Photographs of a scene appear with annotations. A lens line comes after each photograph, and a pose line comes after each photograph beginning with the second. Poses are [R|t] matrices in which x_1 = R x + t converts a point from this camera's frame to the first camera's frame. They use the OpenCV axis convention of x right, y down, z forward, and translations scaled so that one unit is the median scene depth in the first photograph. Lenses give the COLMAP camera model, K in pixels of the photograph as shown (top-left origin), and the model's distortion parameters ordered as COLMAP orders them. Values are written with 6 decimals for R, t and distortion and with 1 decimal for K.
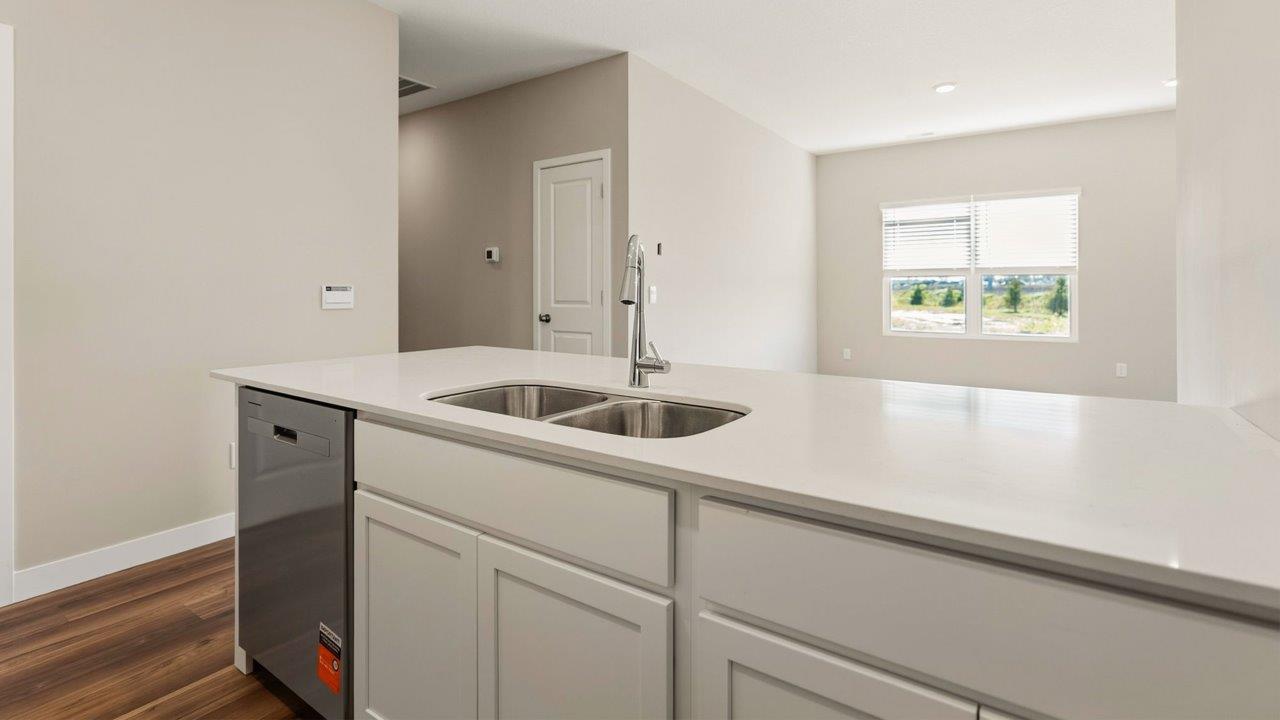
lens RADIAL K [[579.7, 0, 625.7], [0, 579.7, 299.5], [0, 0, 1]] dist [-0.006426, 0.002155]
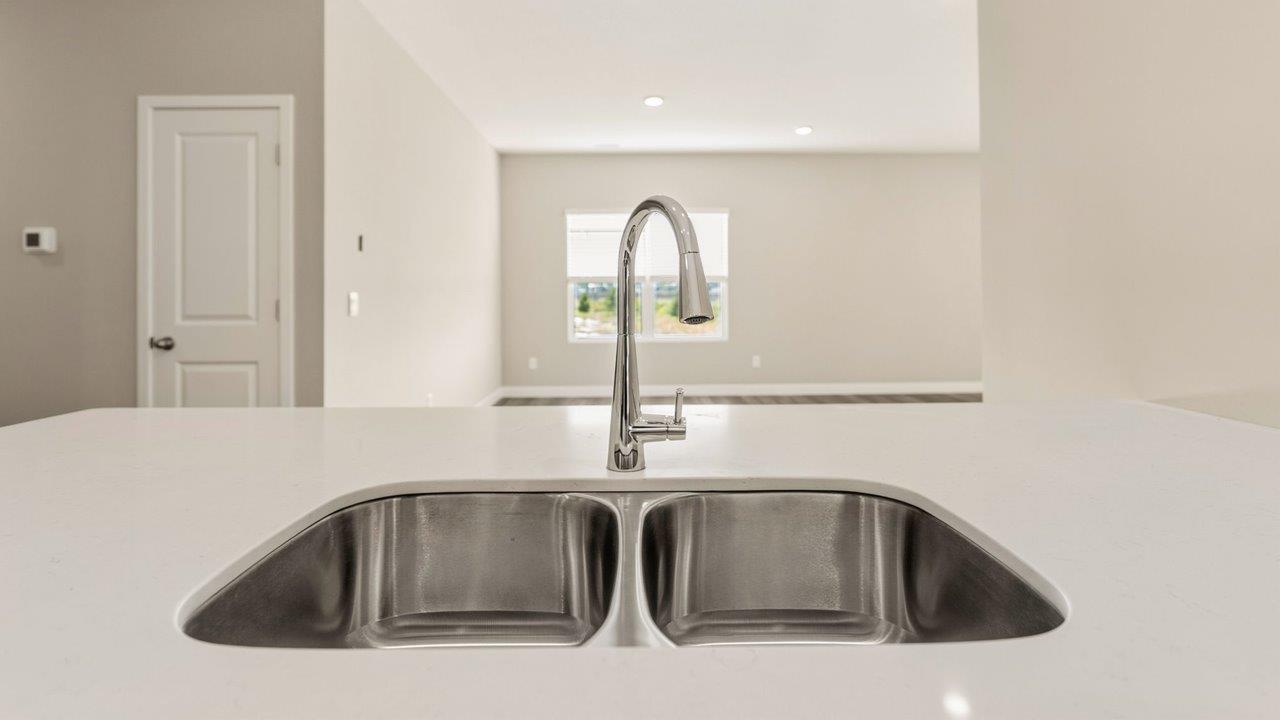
lens RADIAL K [[596.8, 0, 627.6], [0, 596.8, 291.3], [0, 0, 1]] dist [-0.003292, 0.000647]
pose [[0.813282, 0.000631, 0.581870, -0.105652], [0.014605, 0.999662, -0.021497, -0.003518], [-0.581687, 0.025982, 0.812998, 0.172505]]
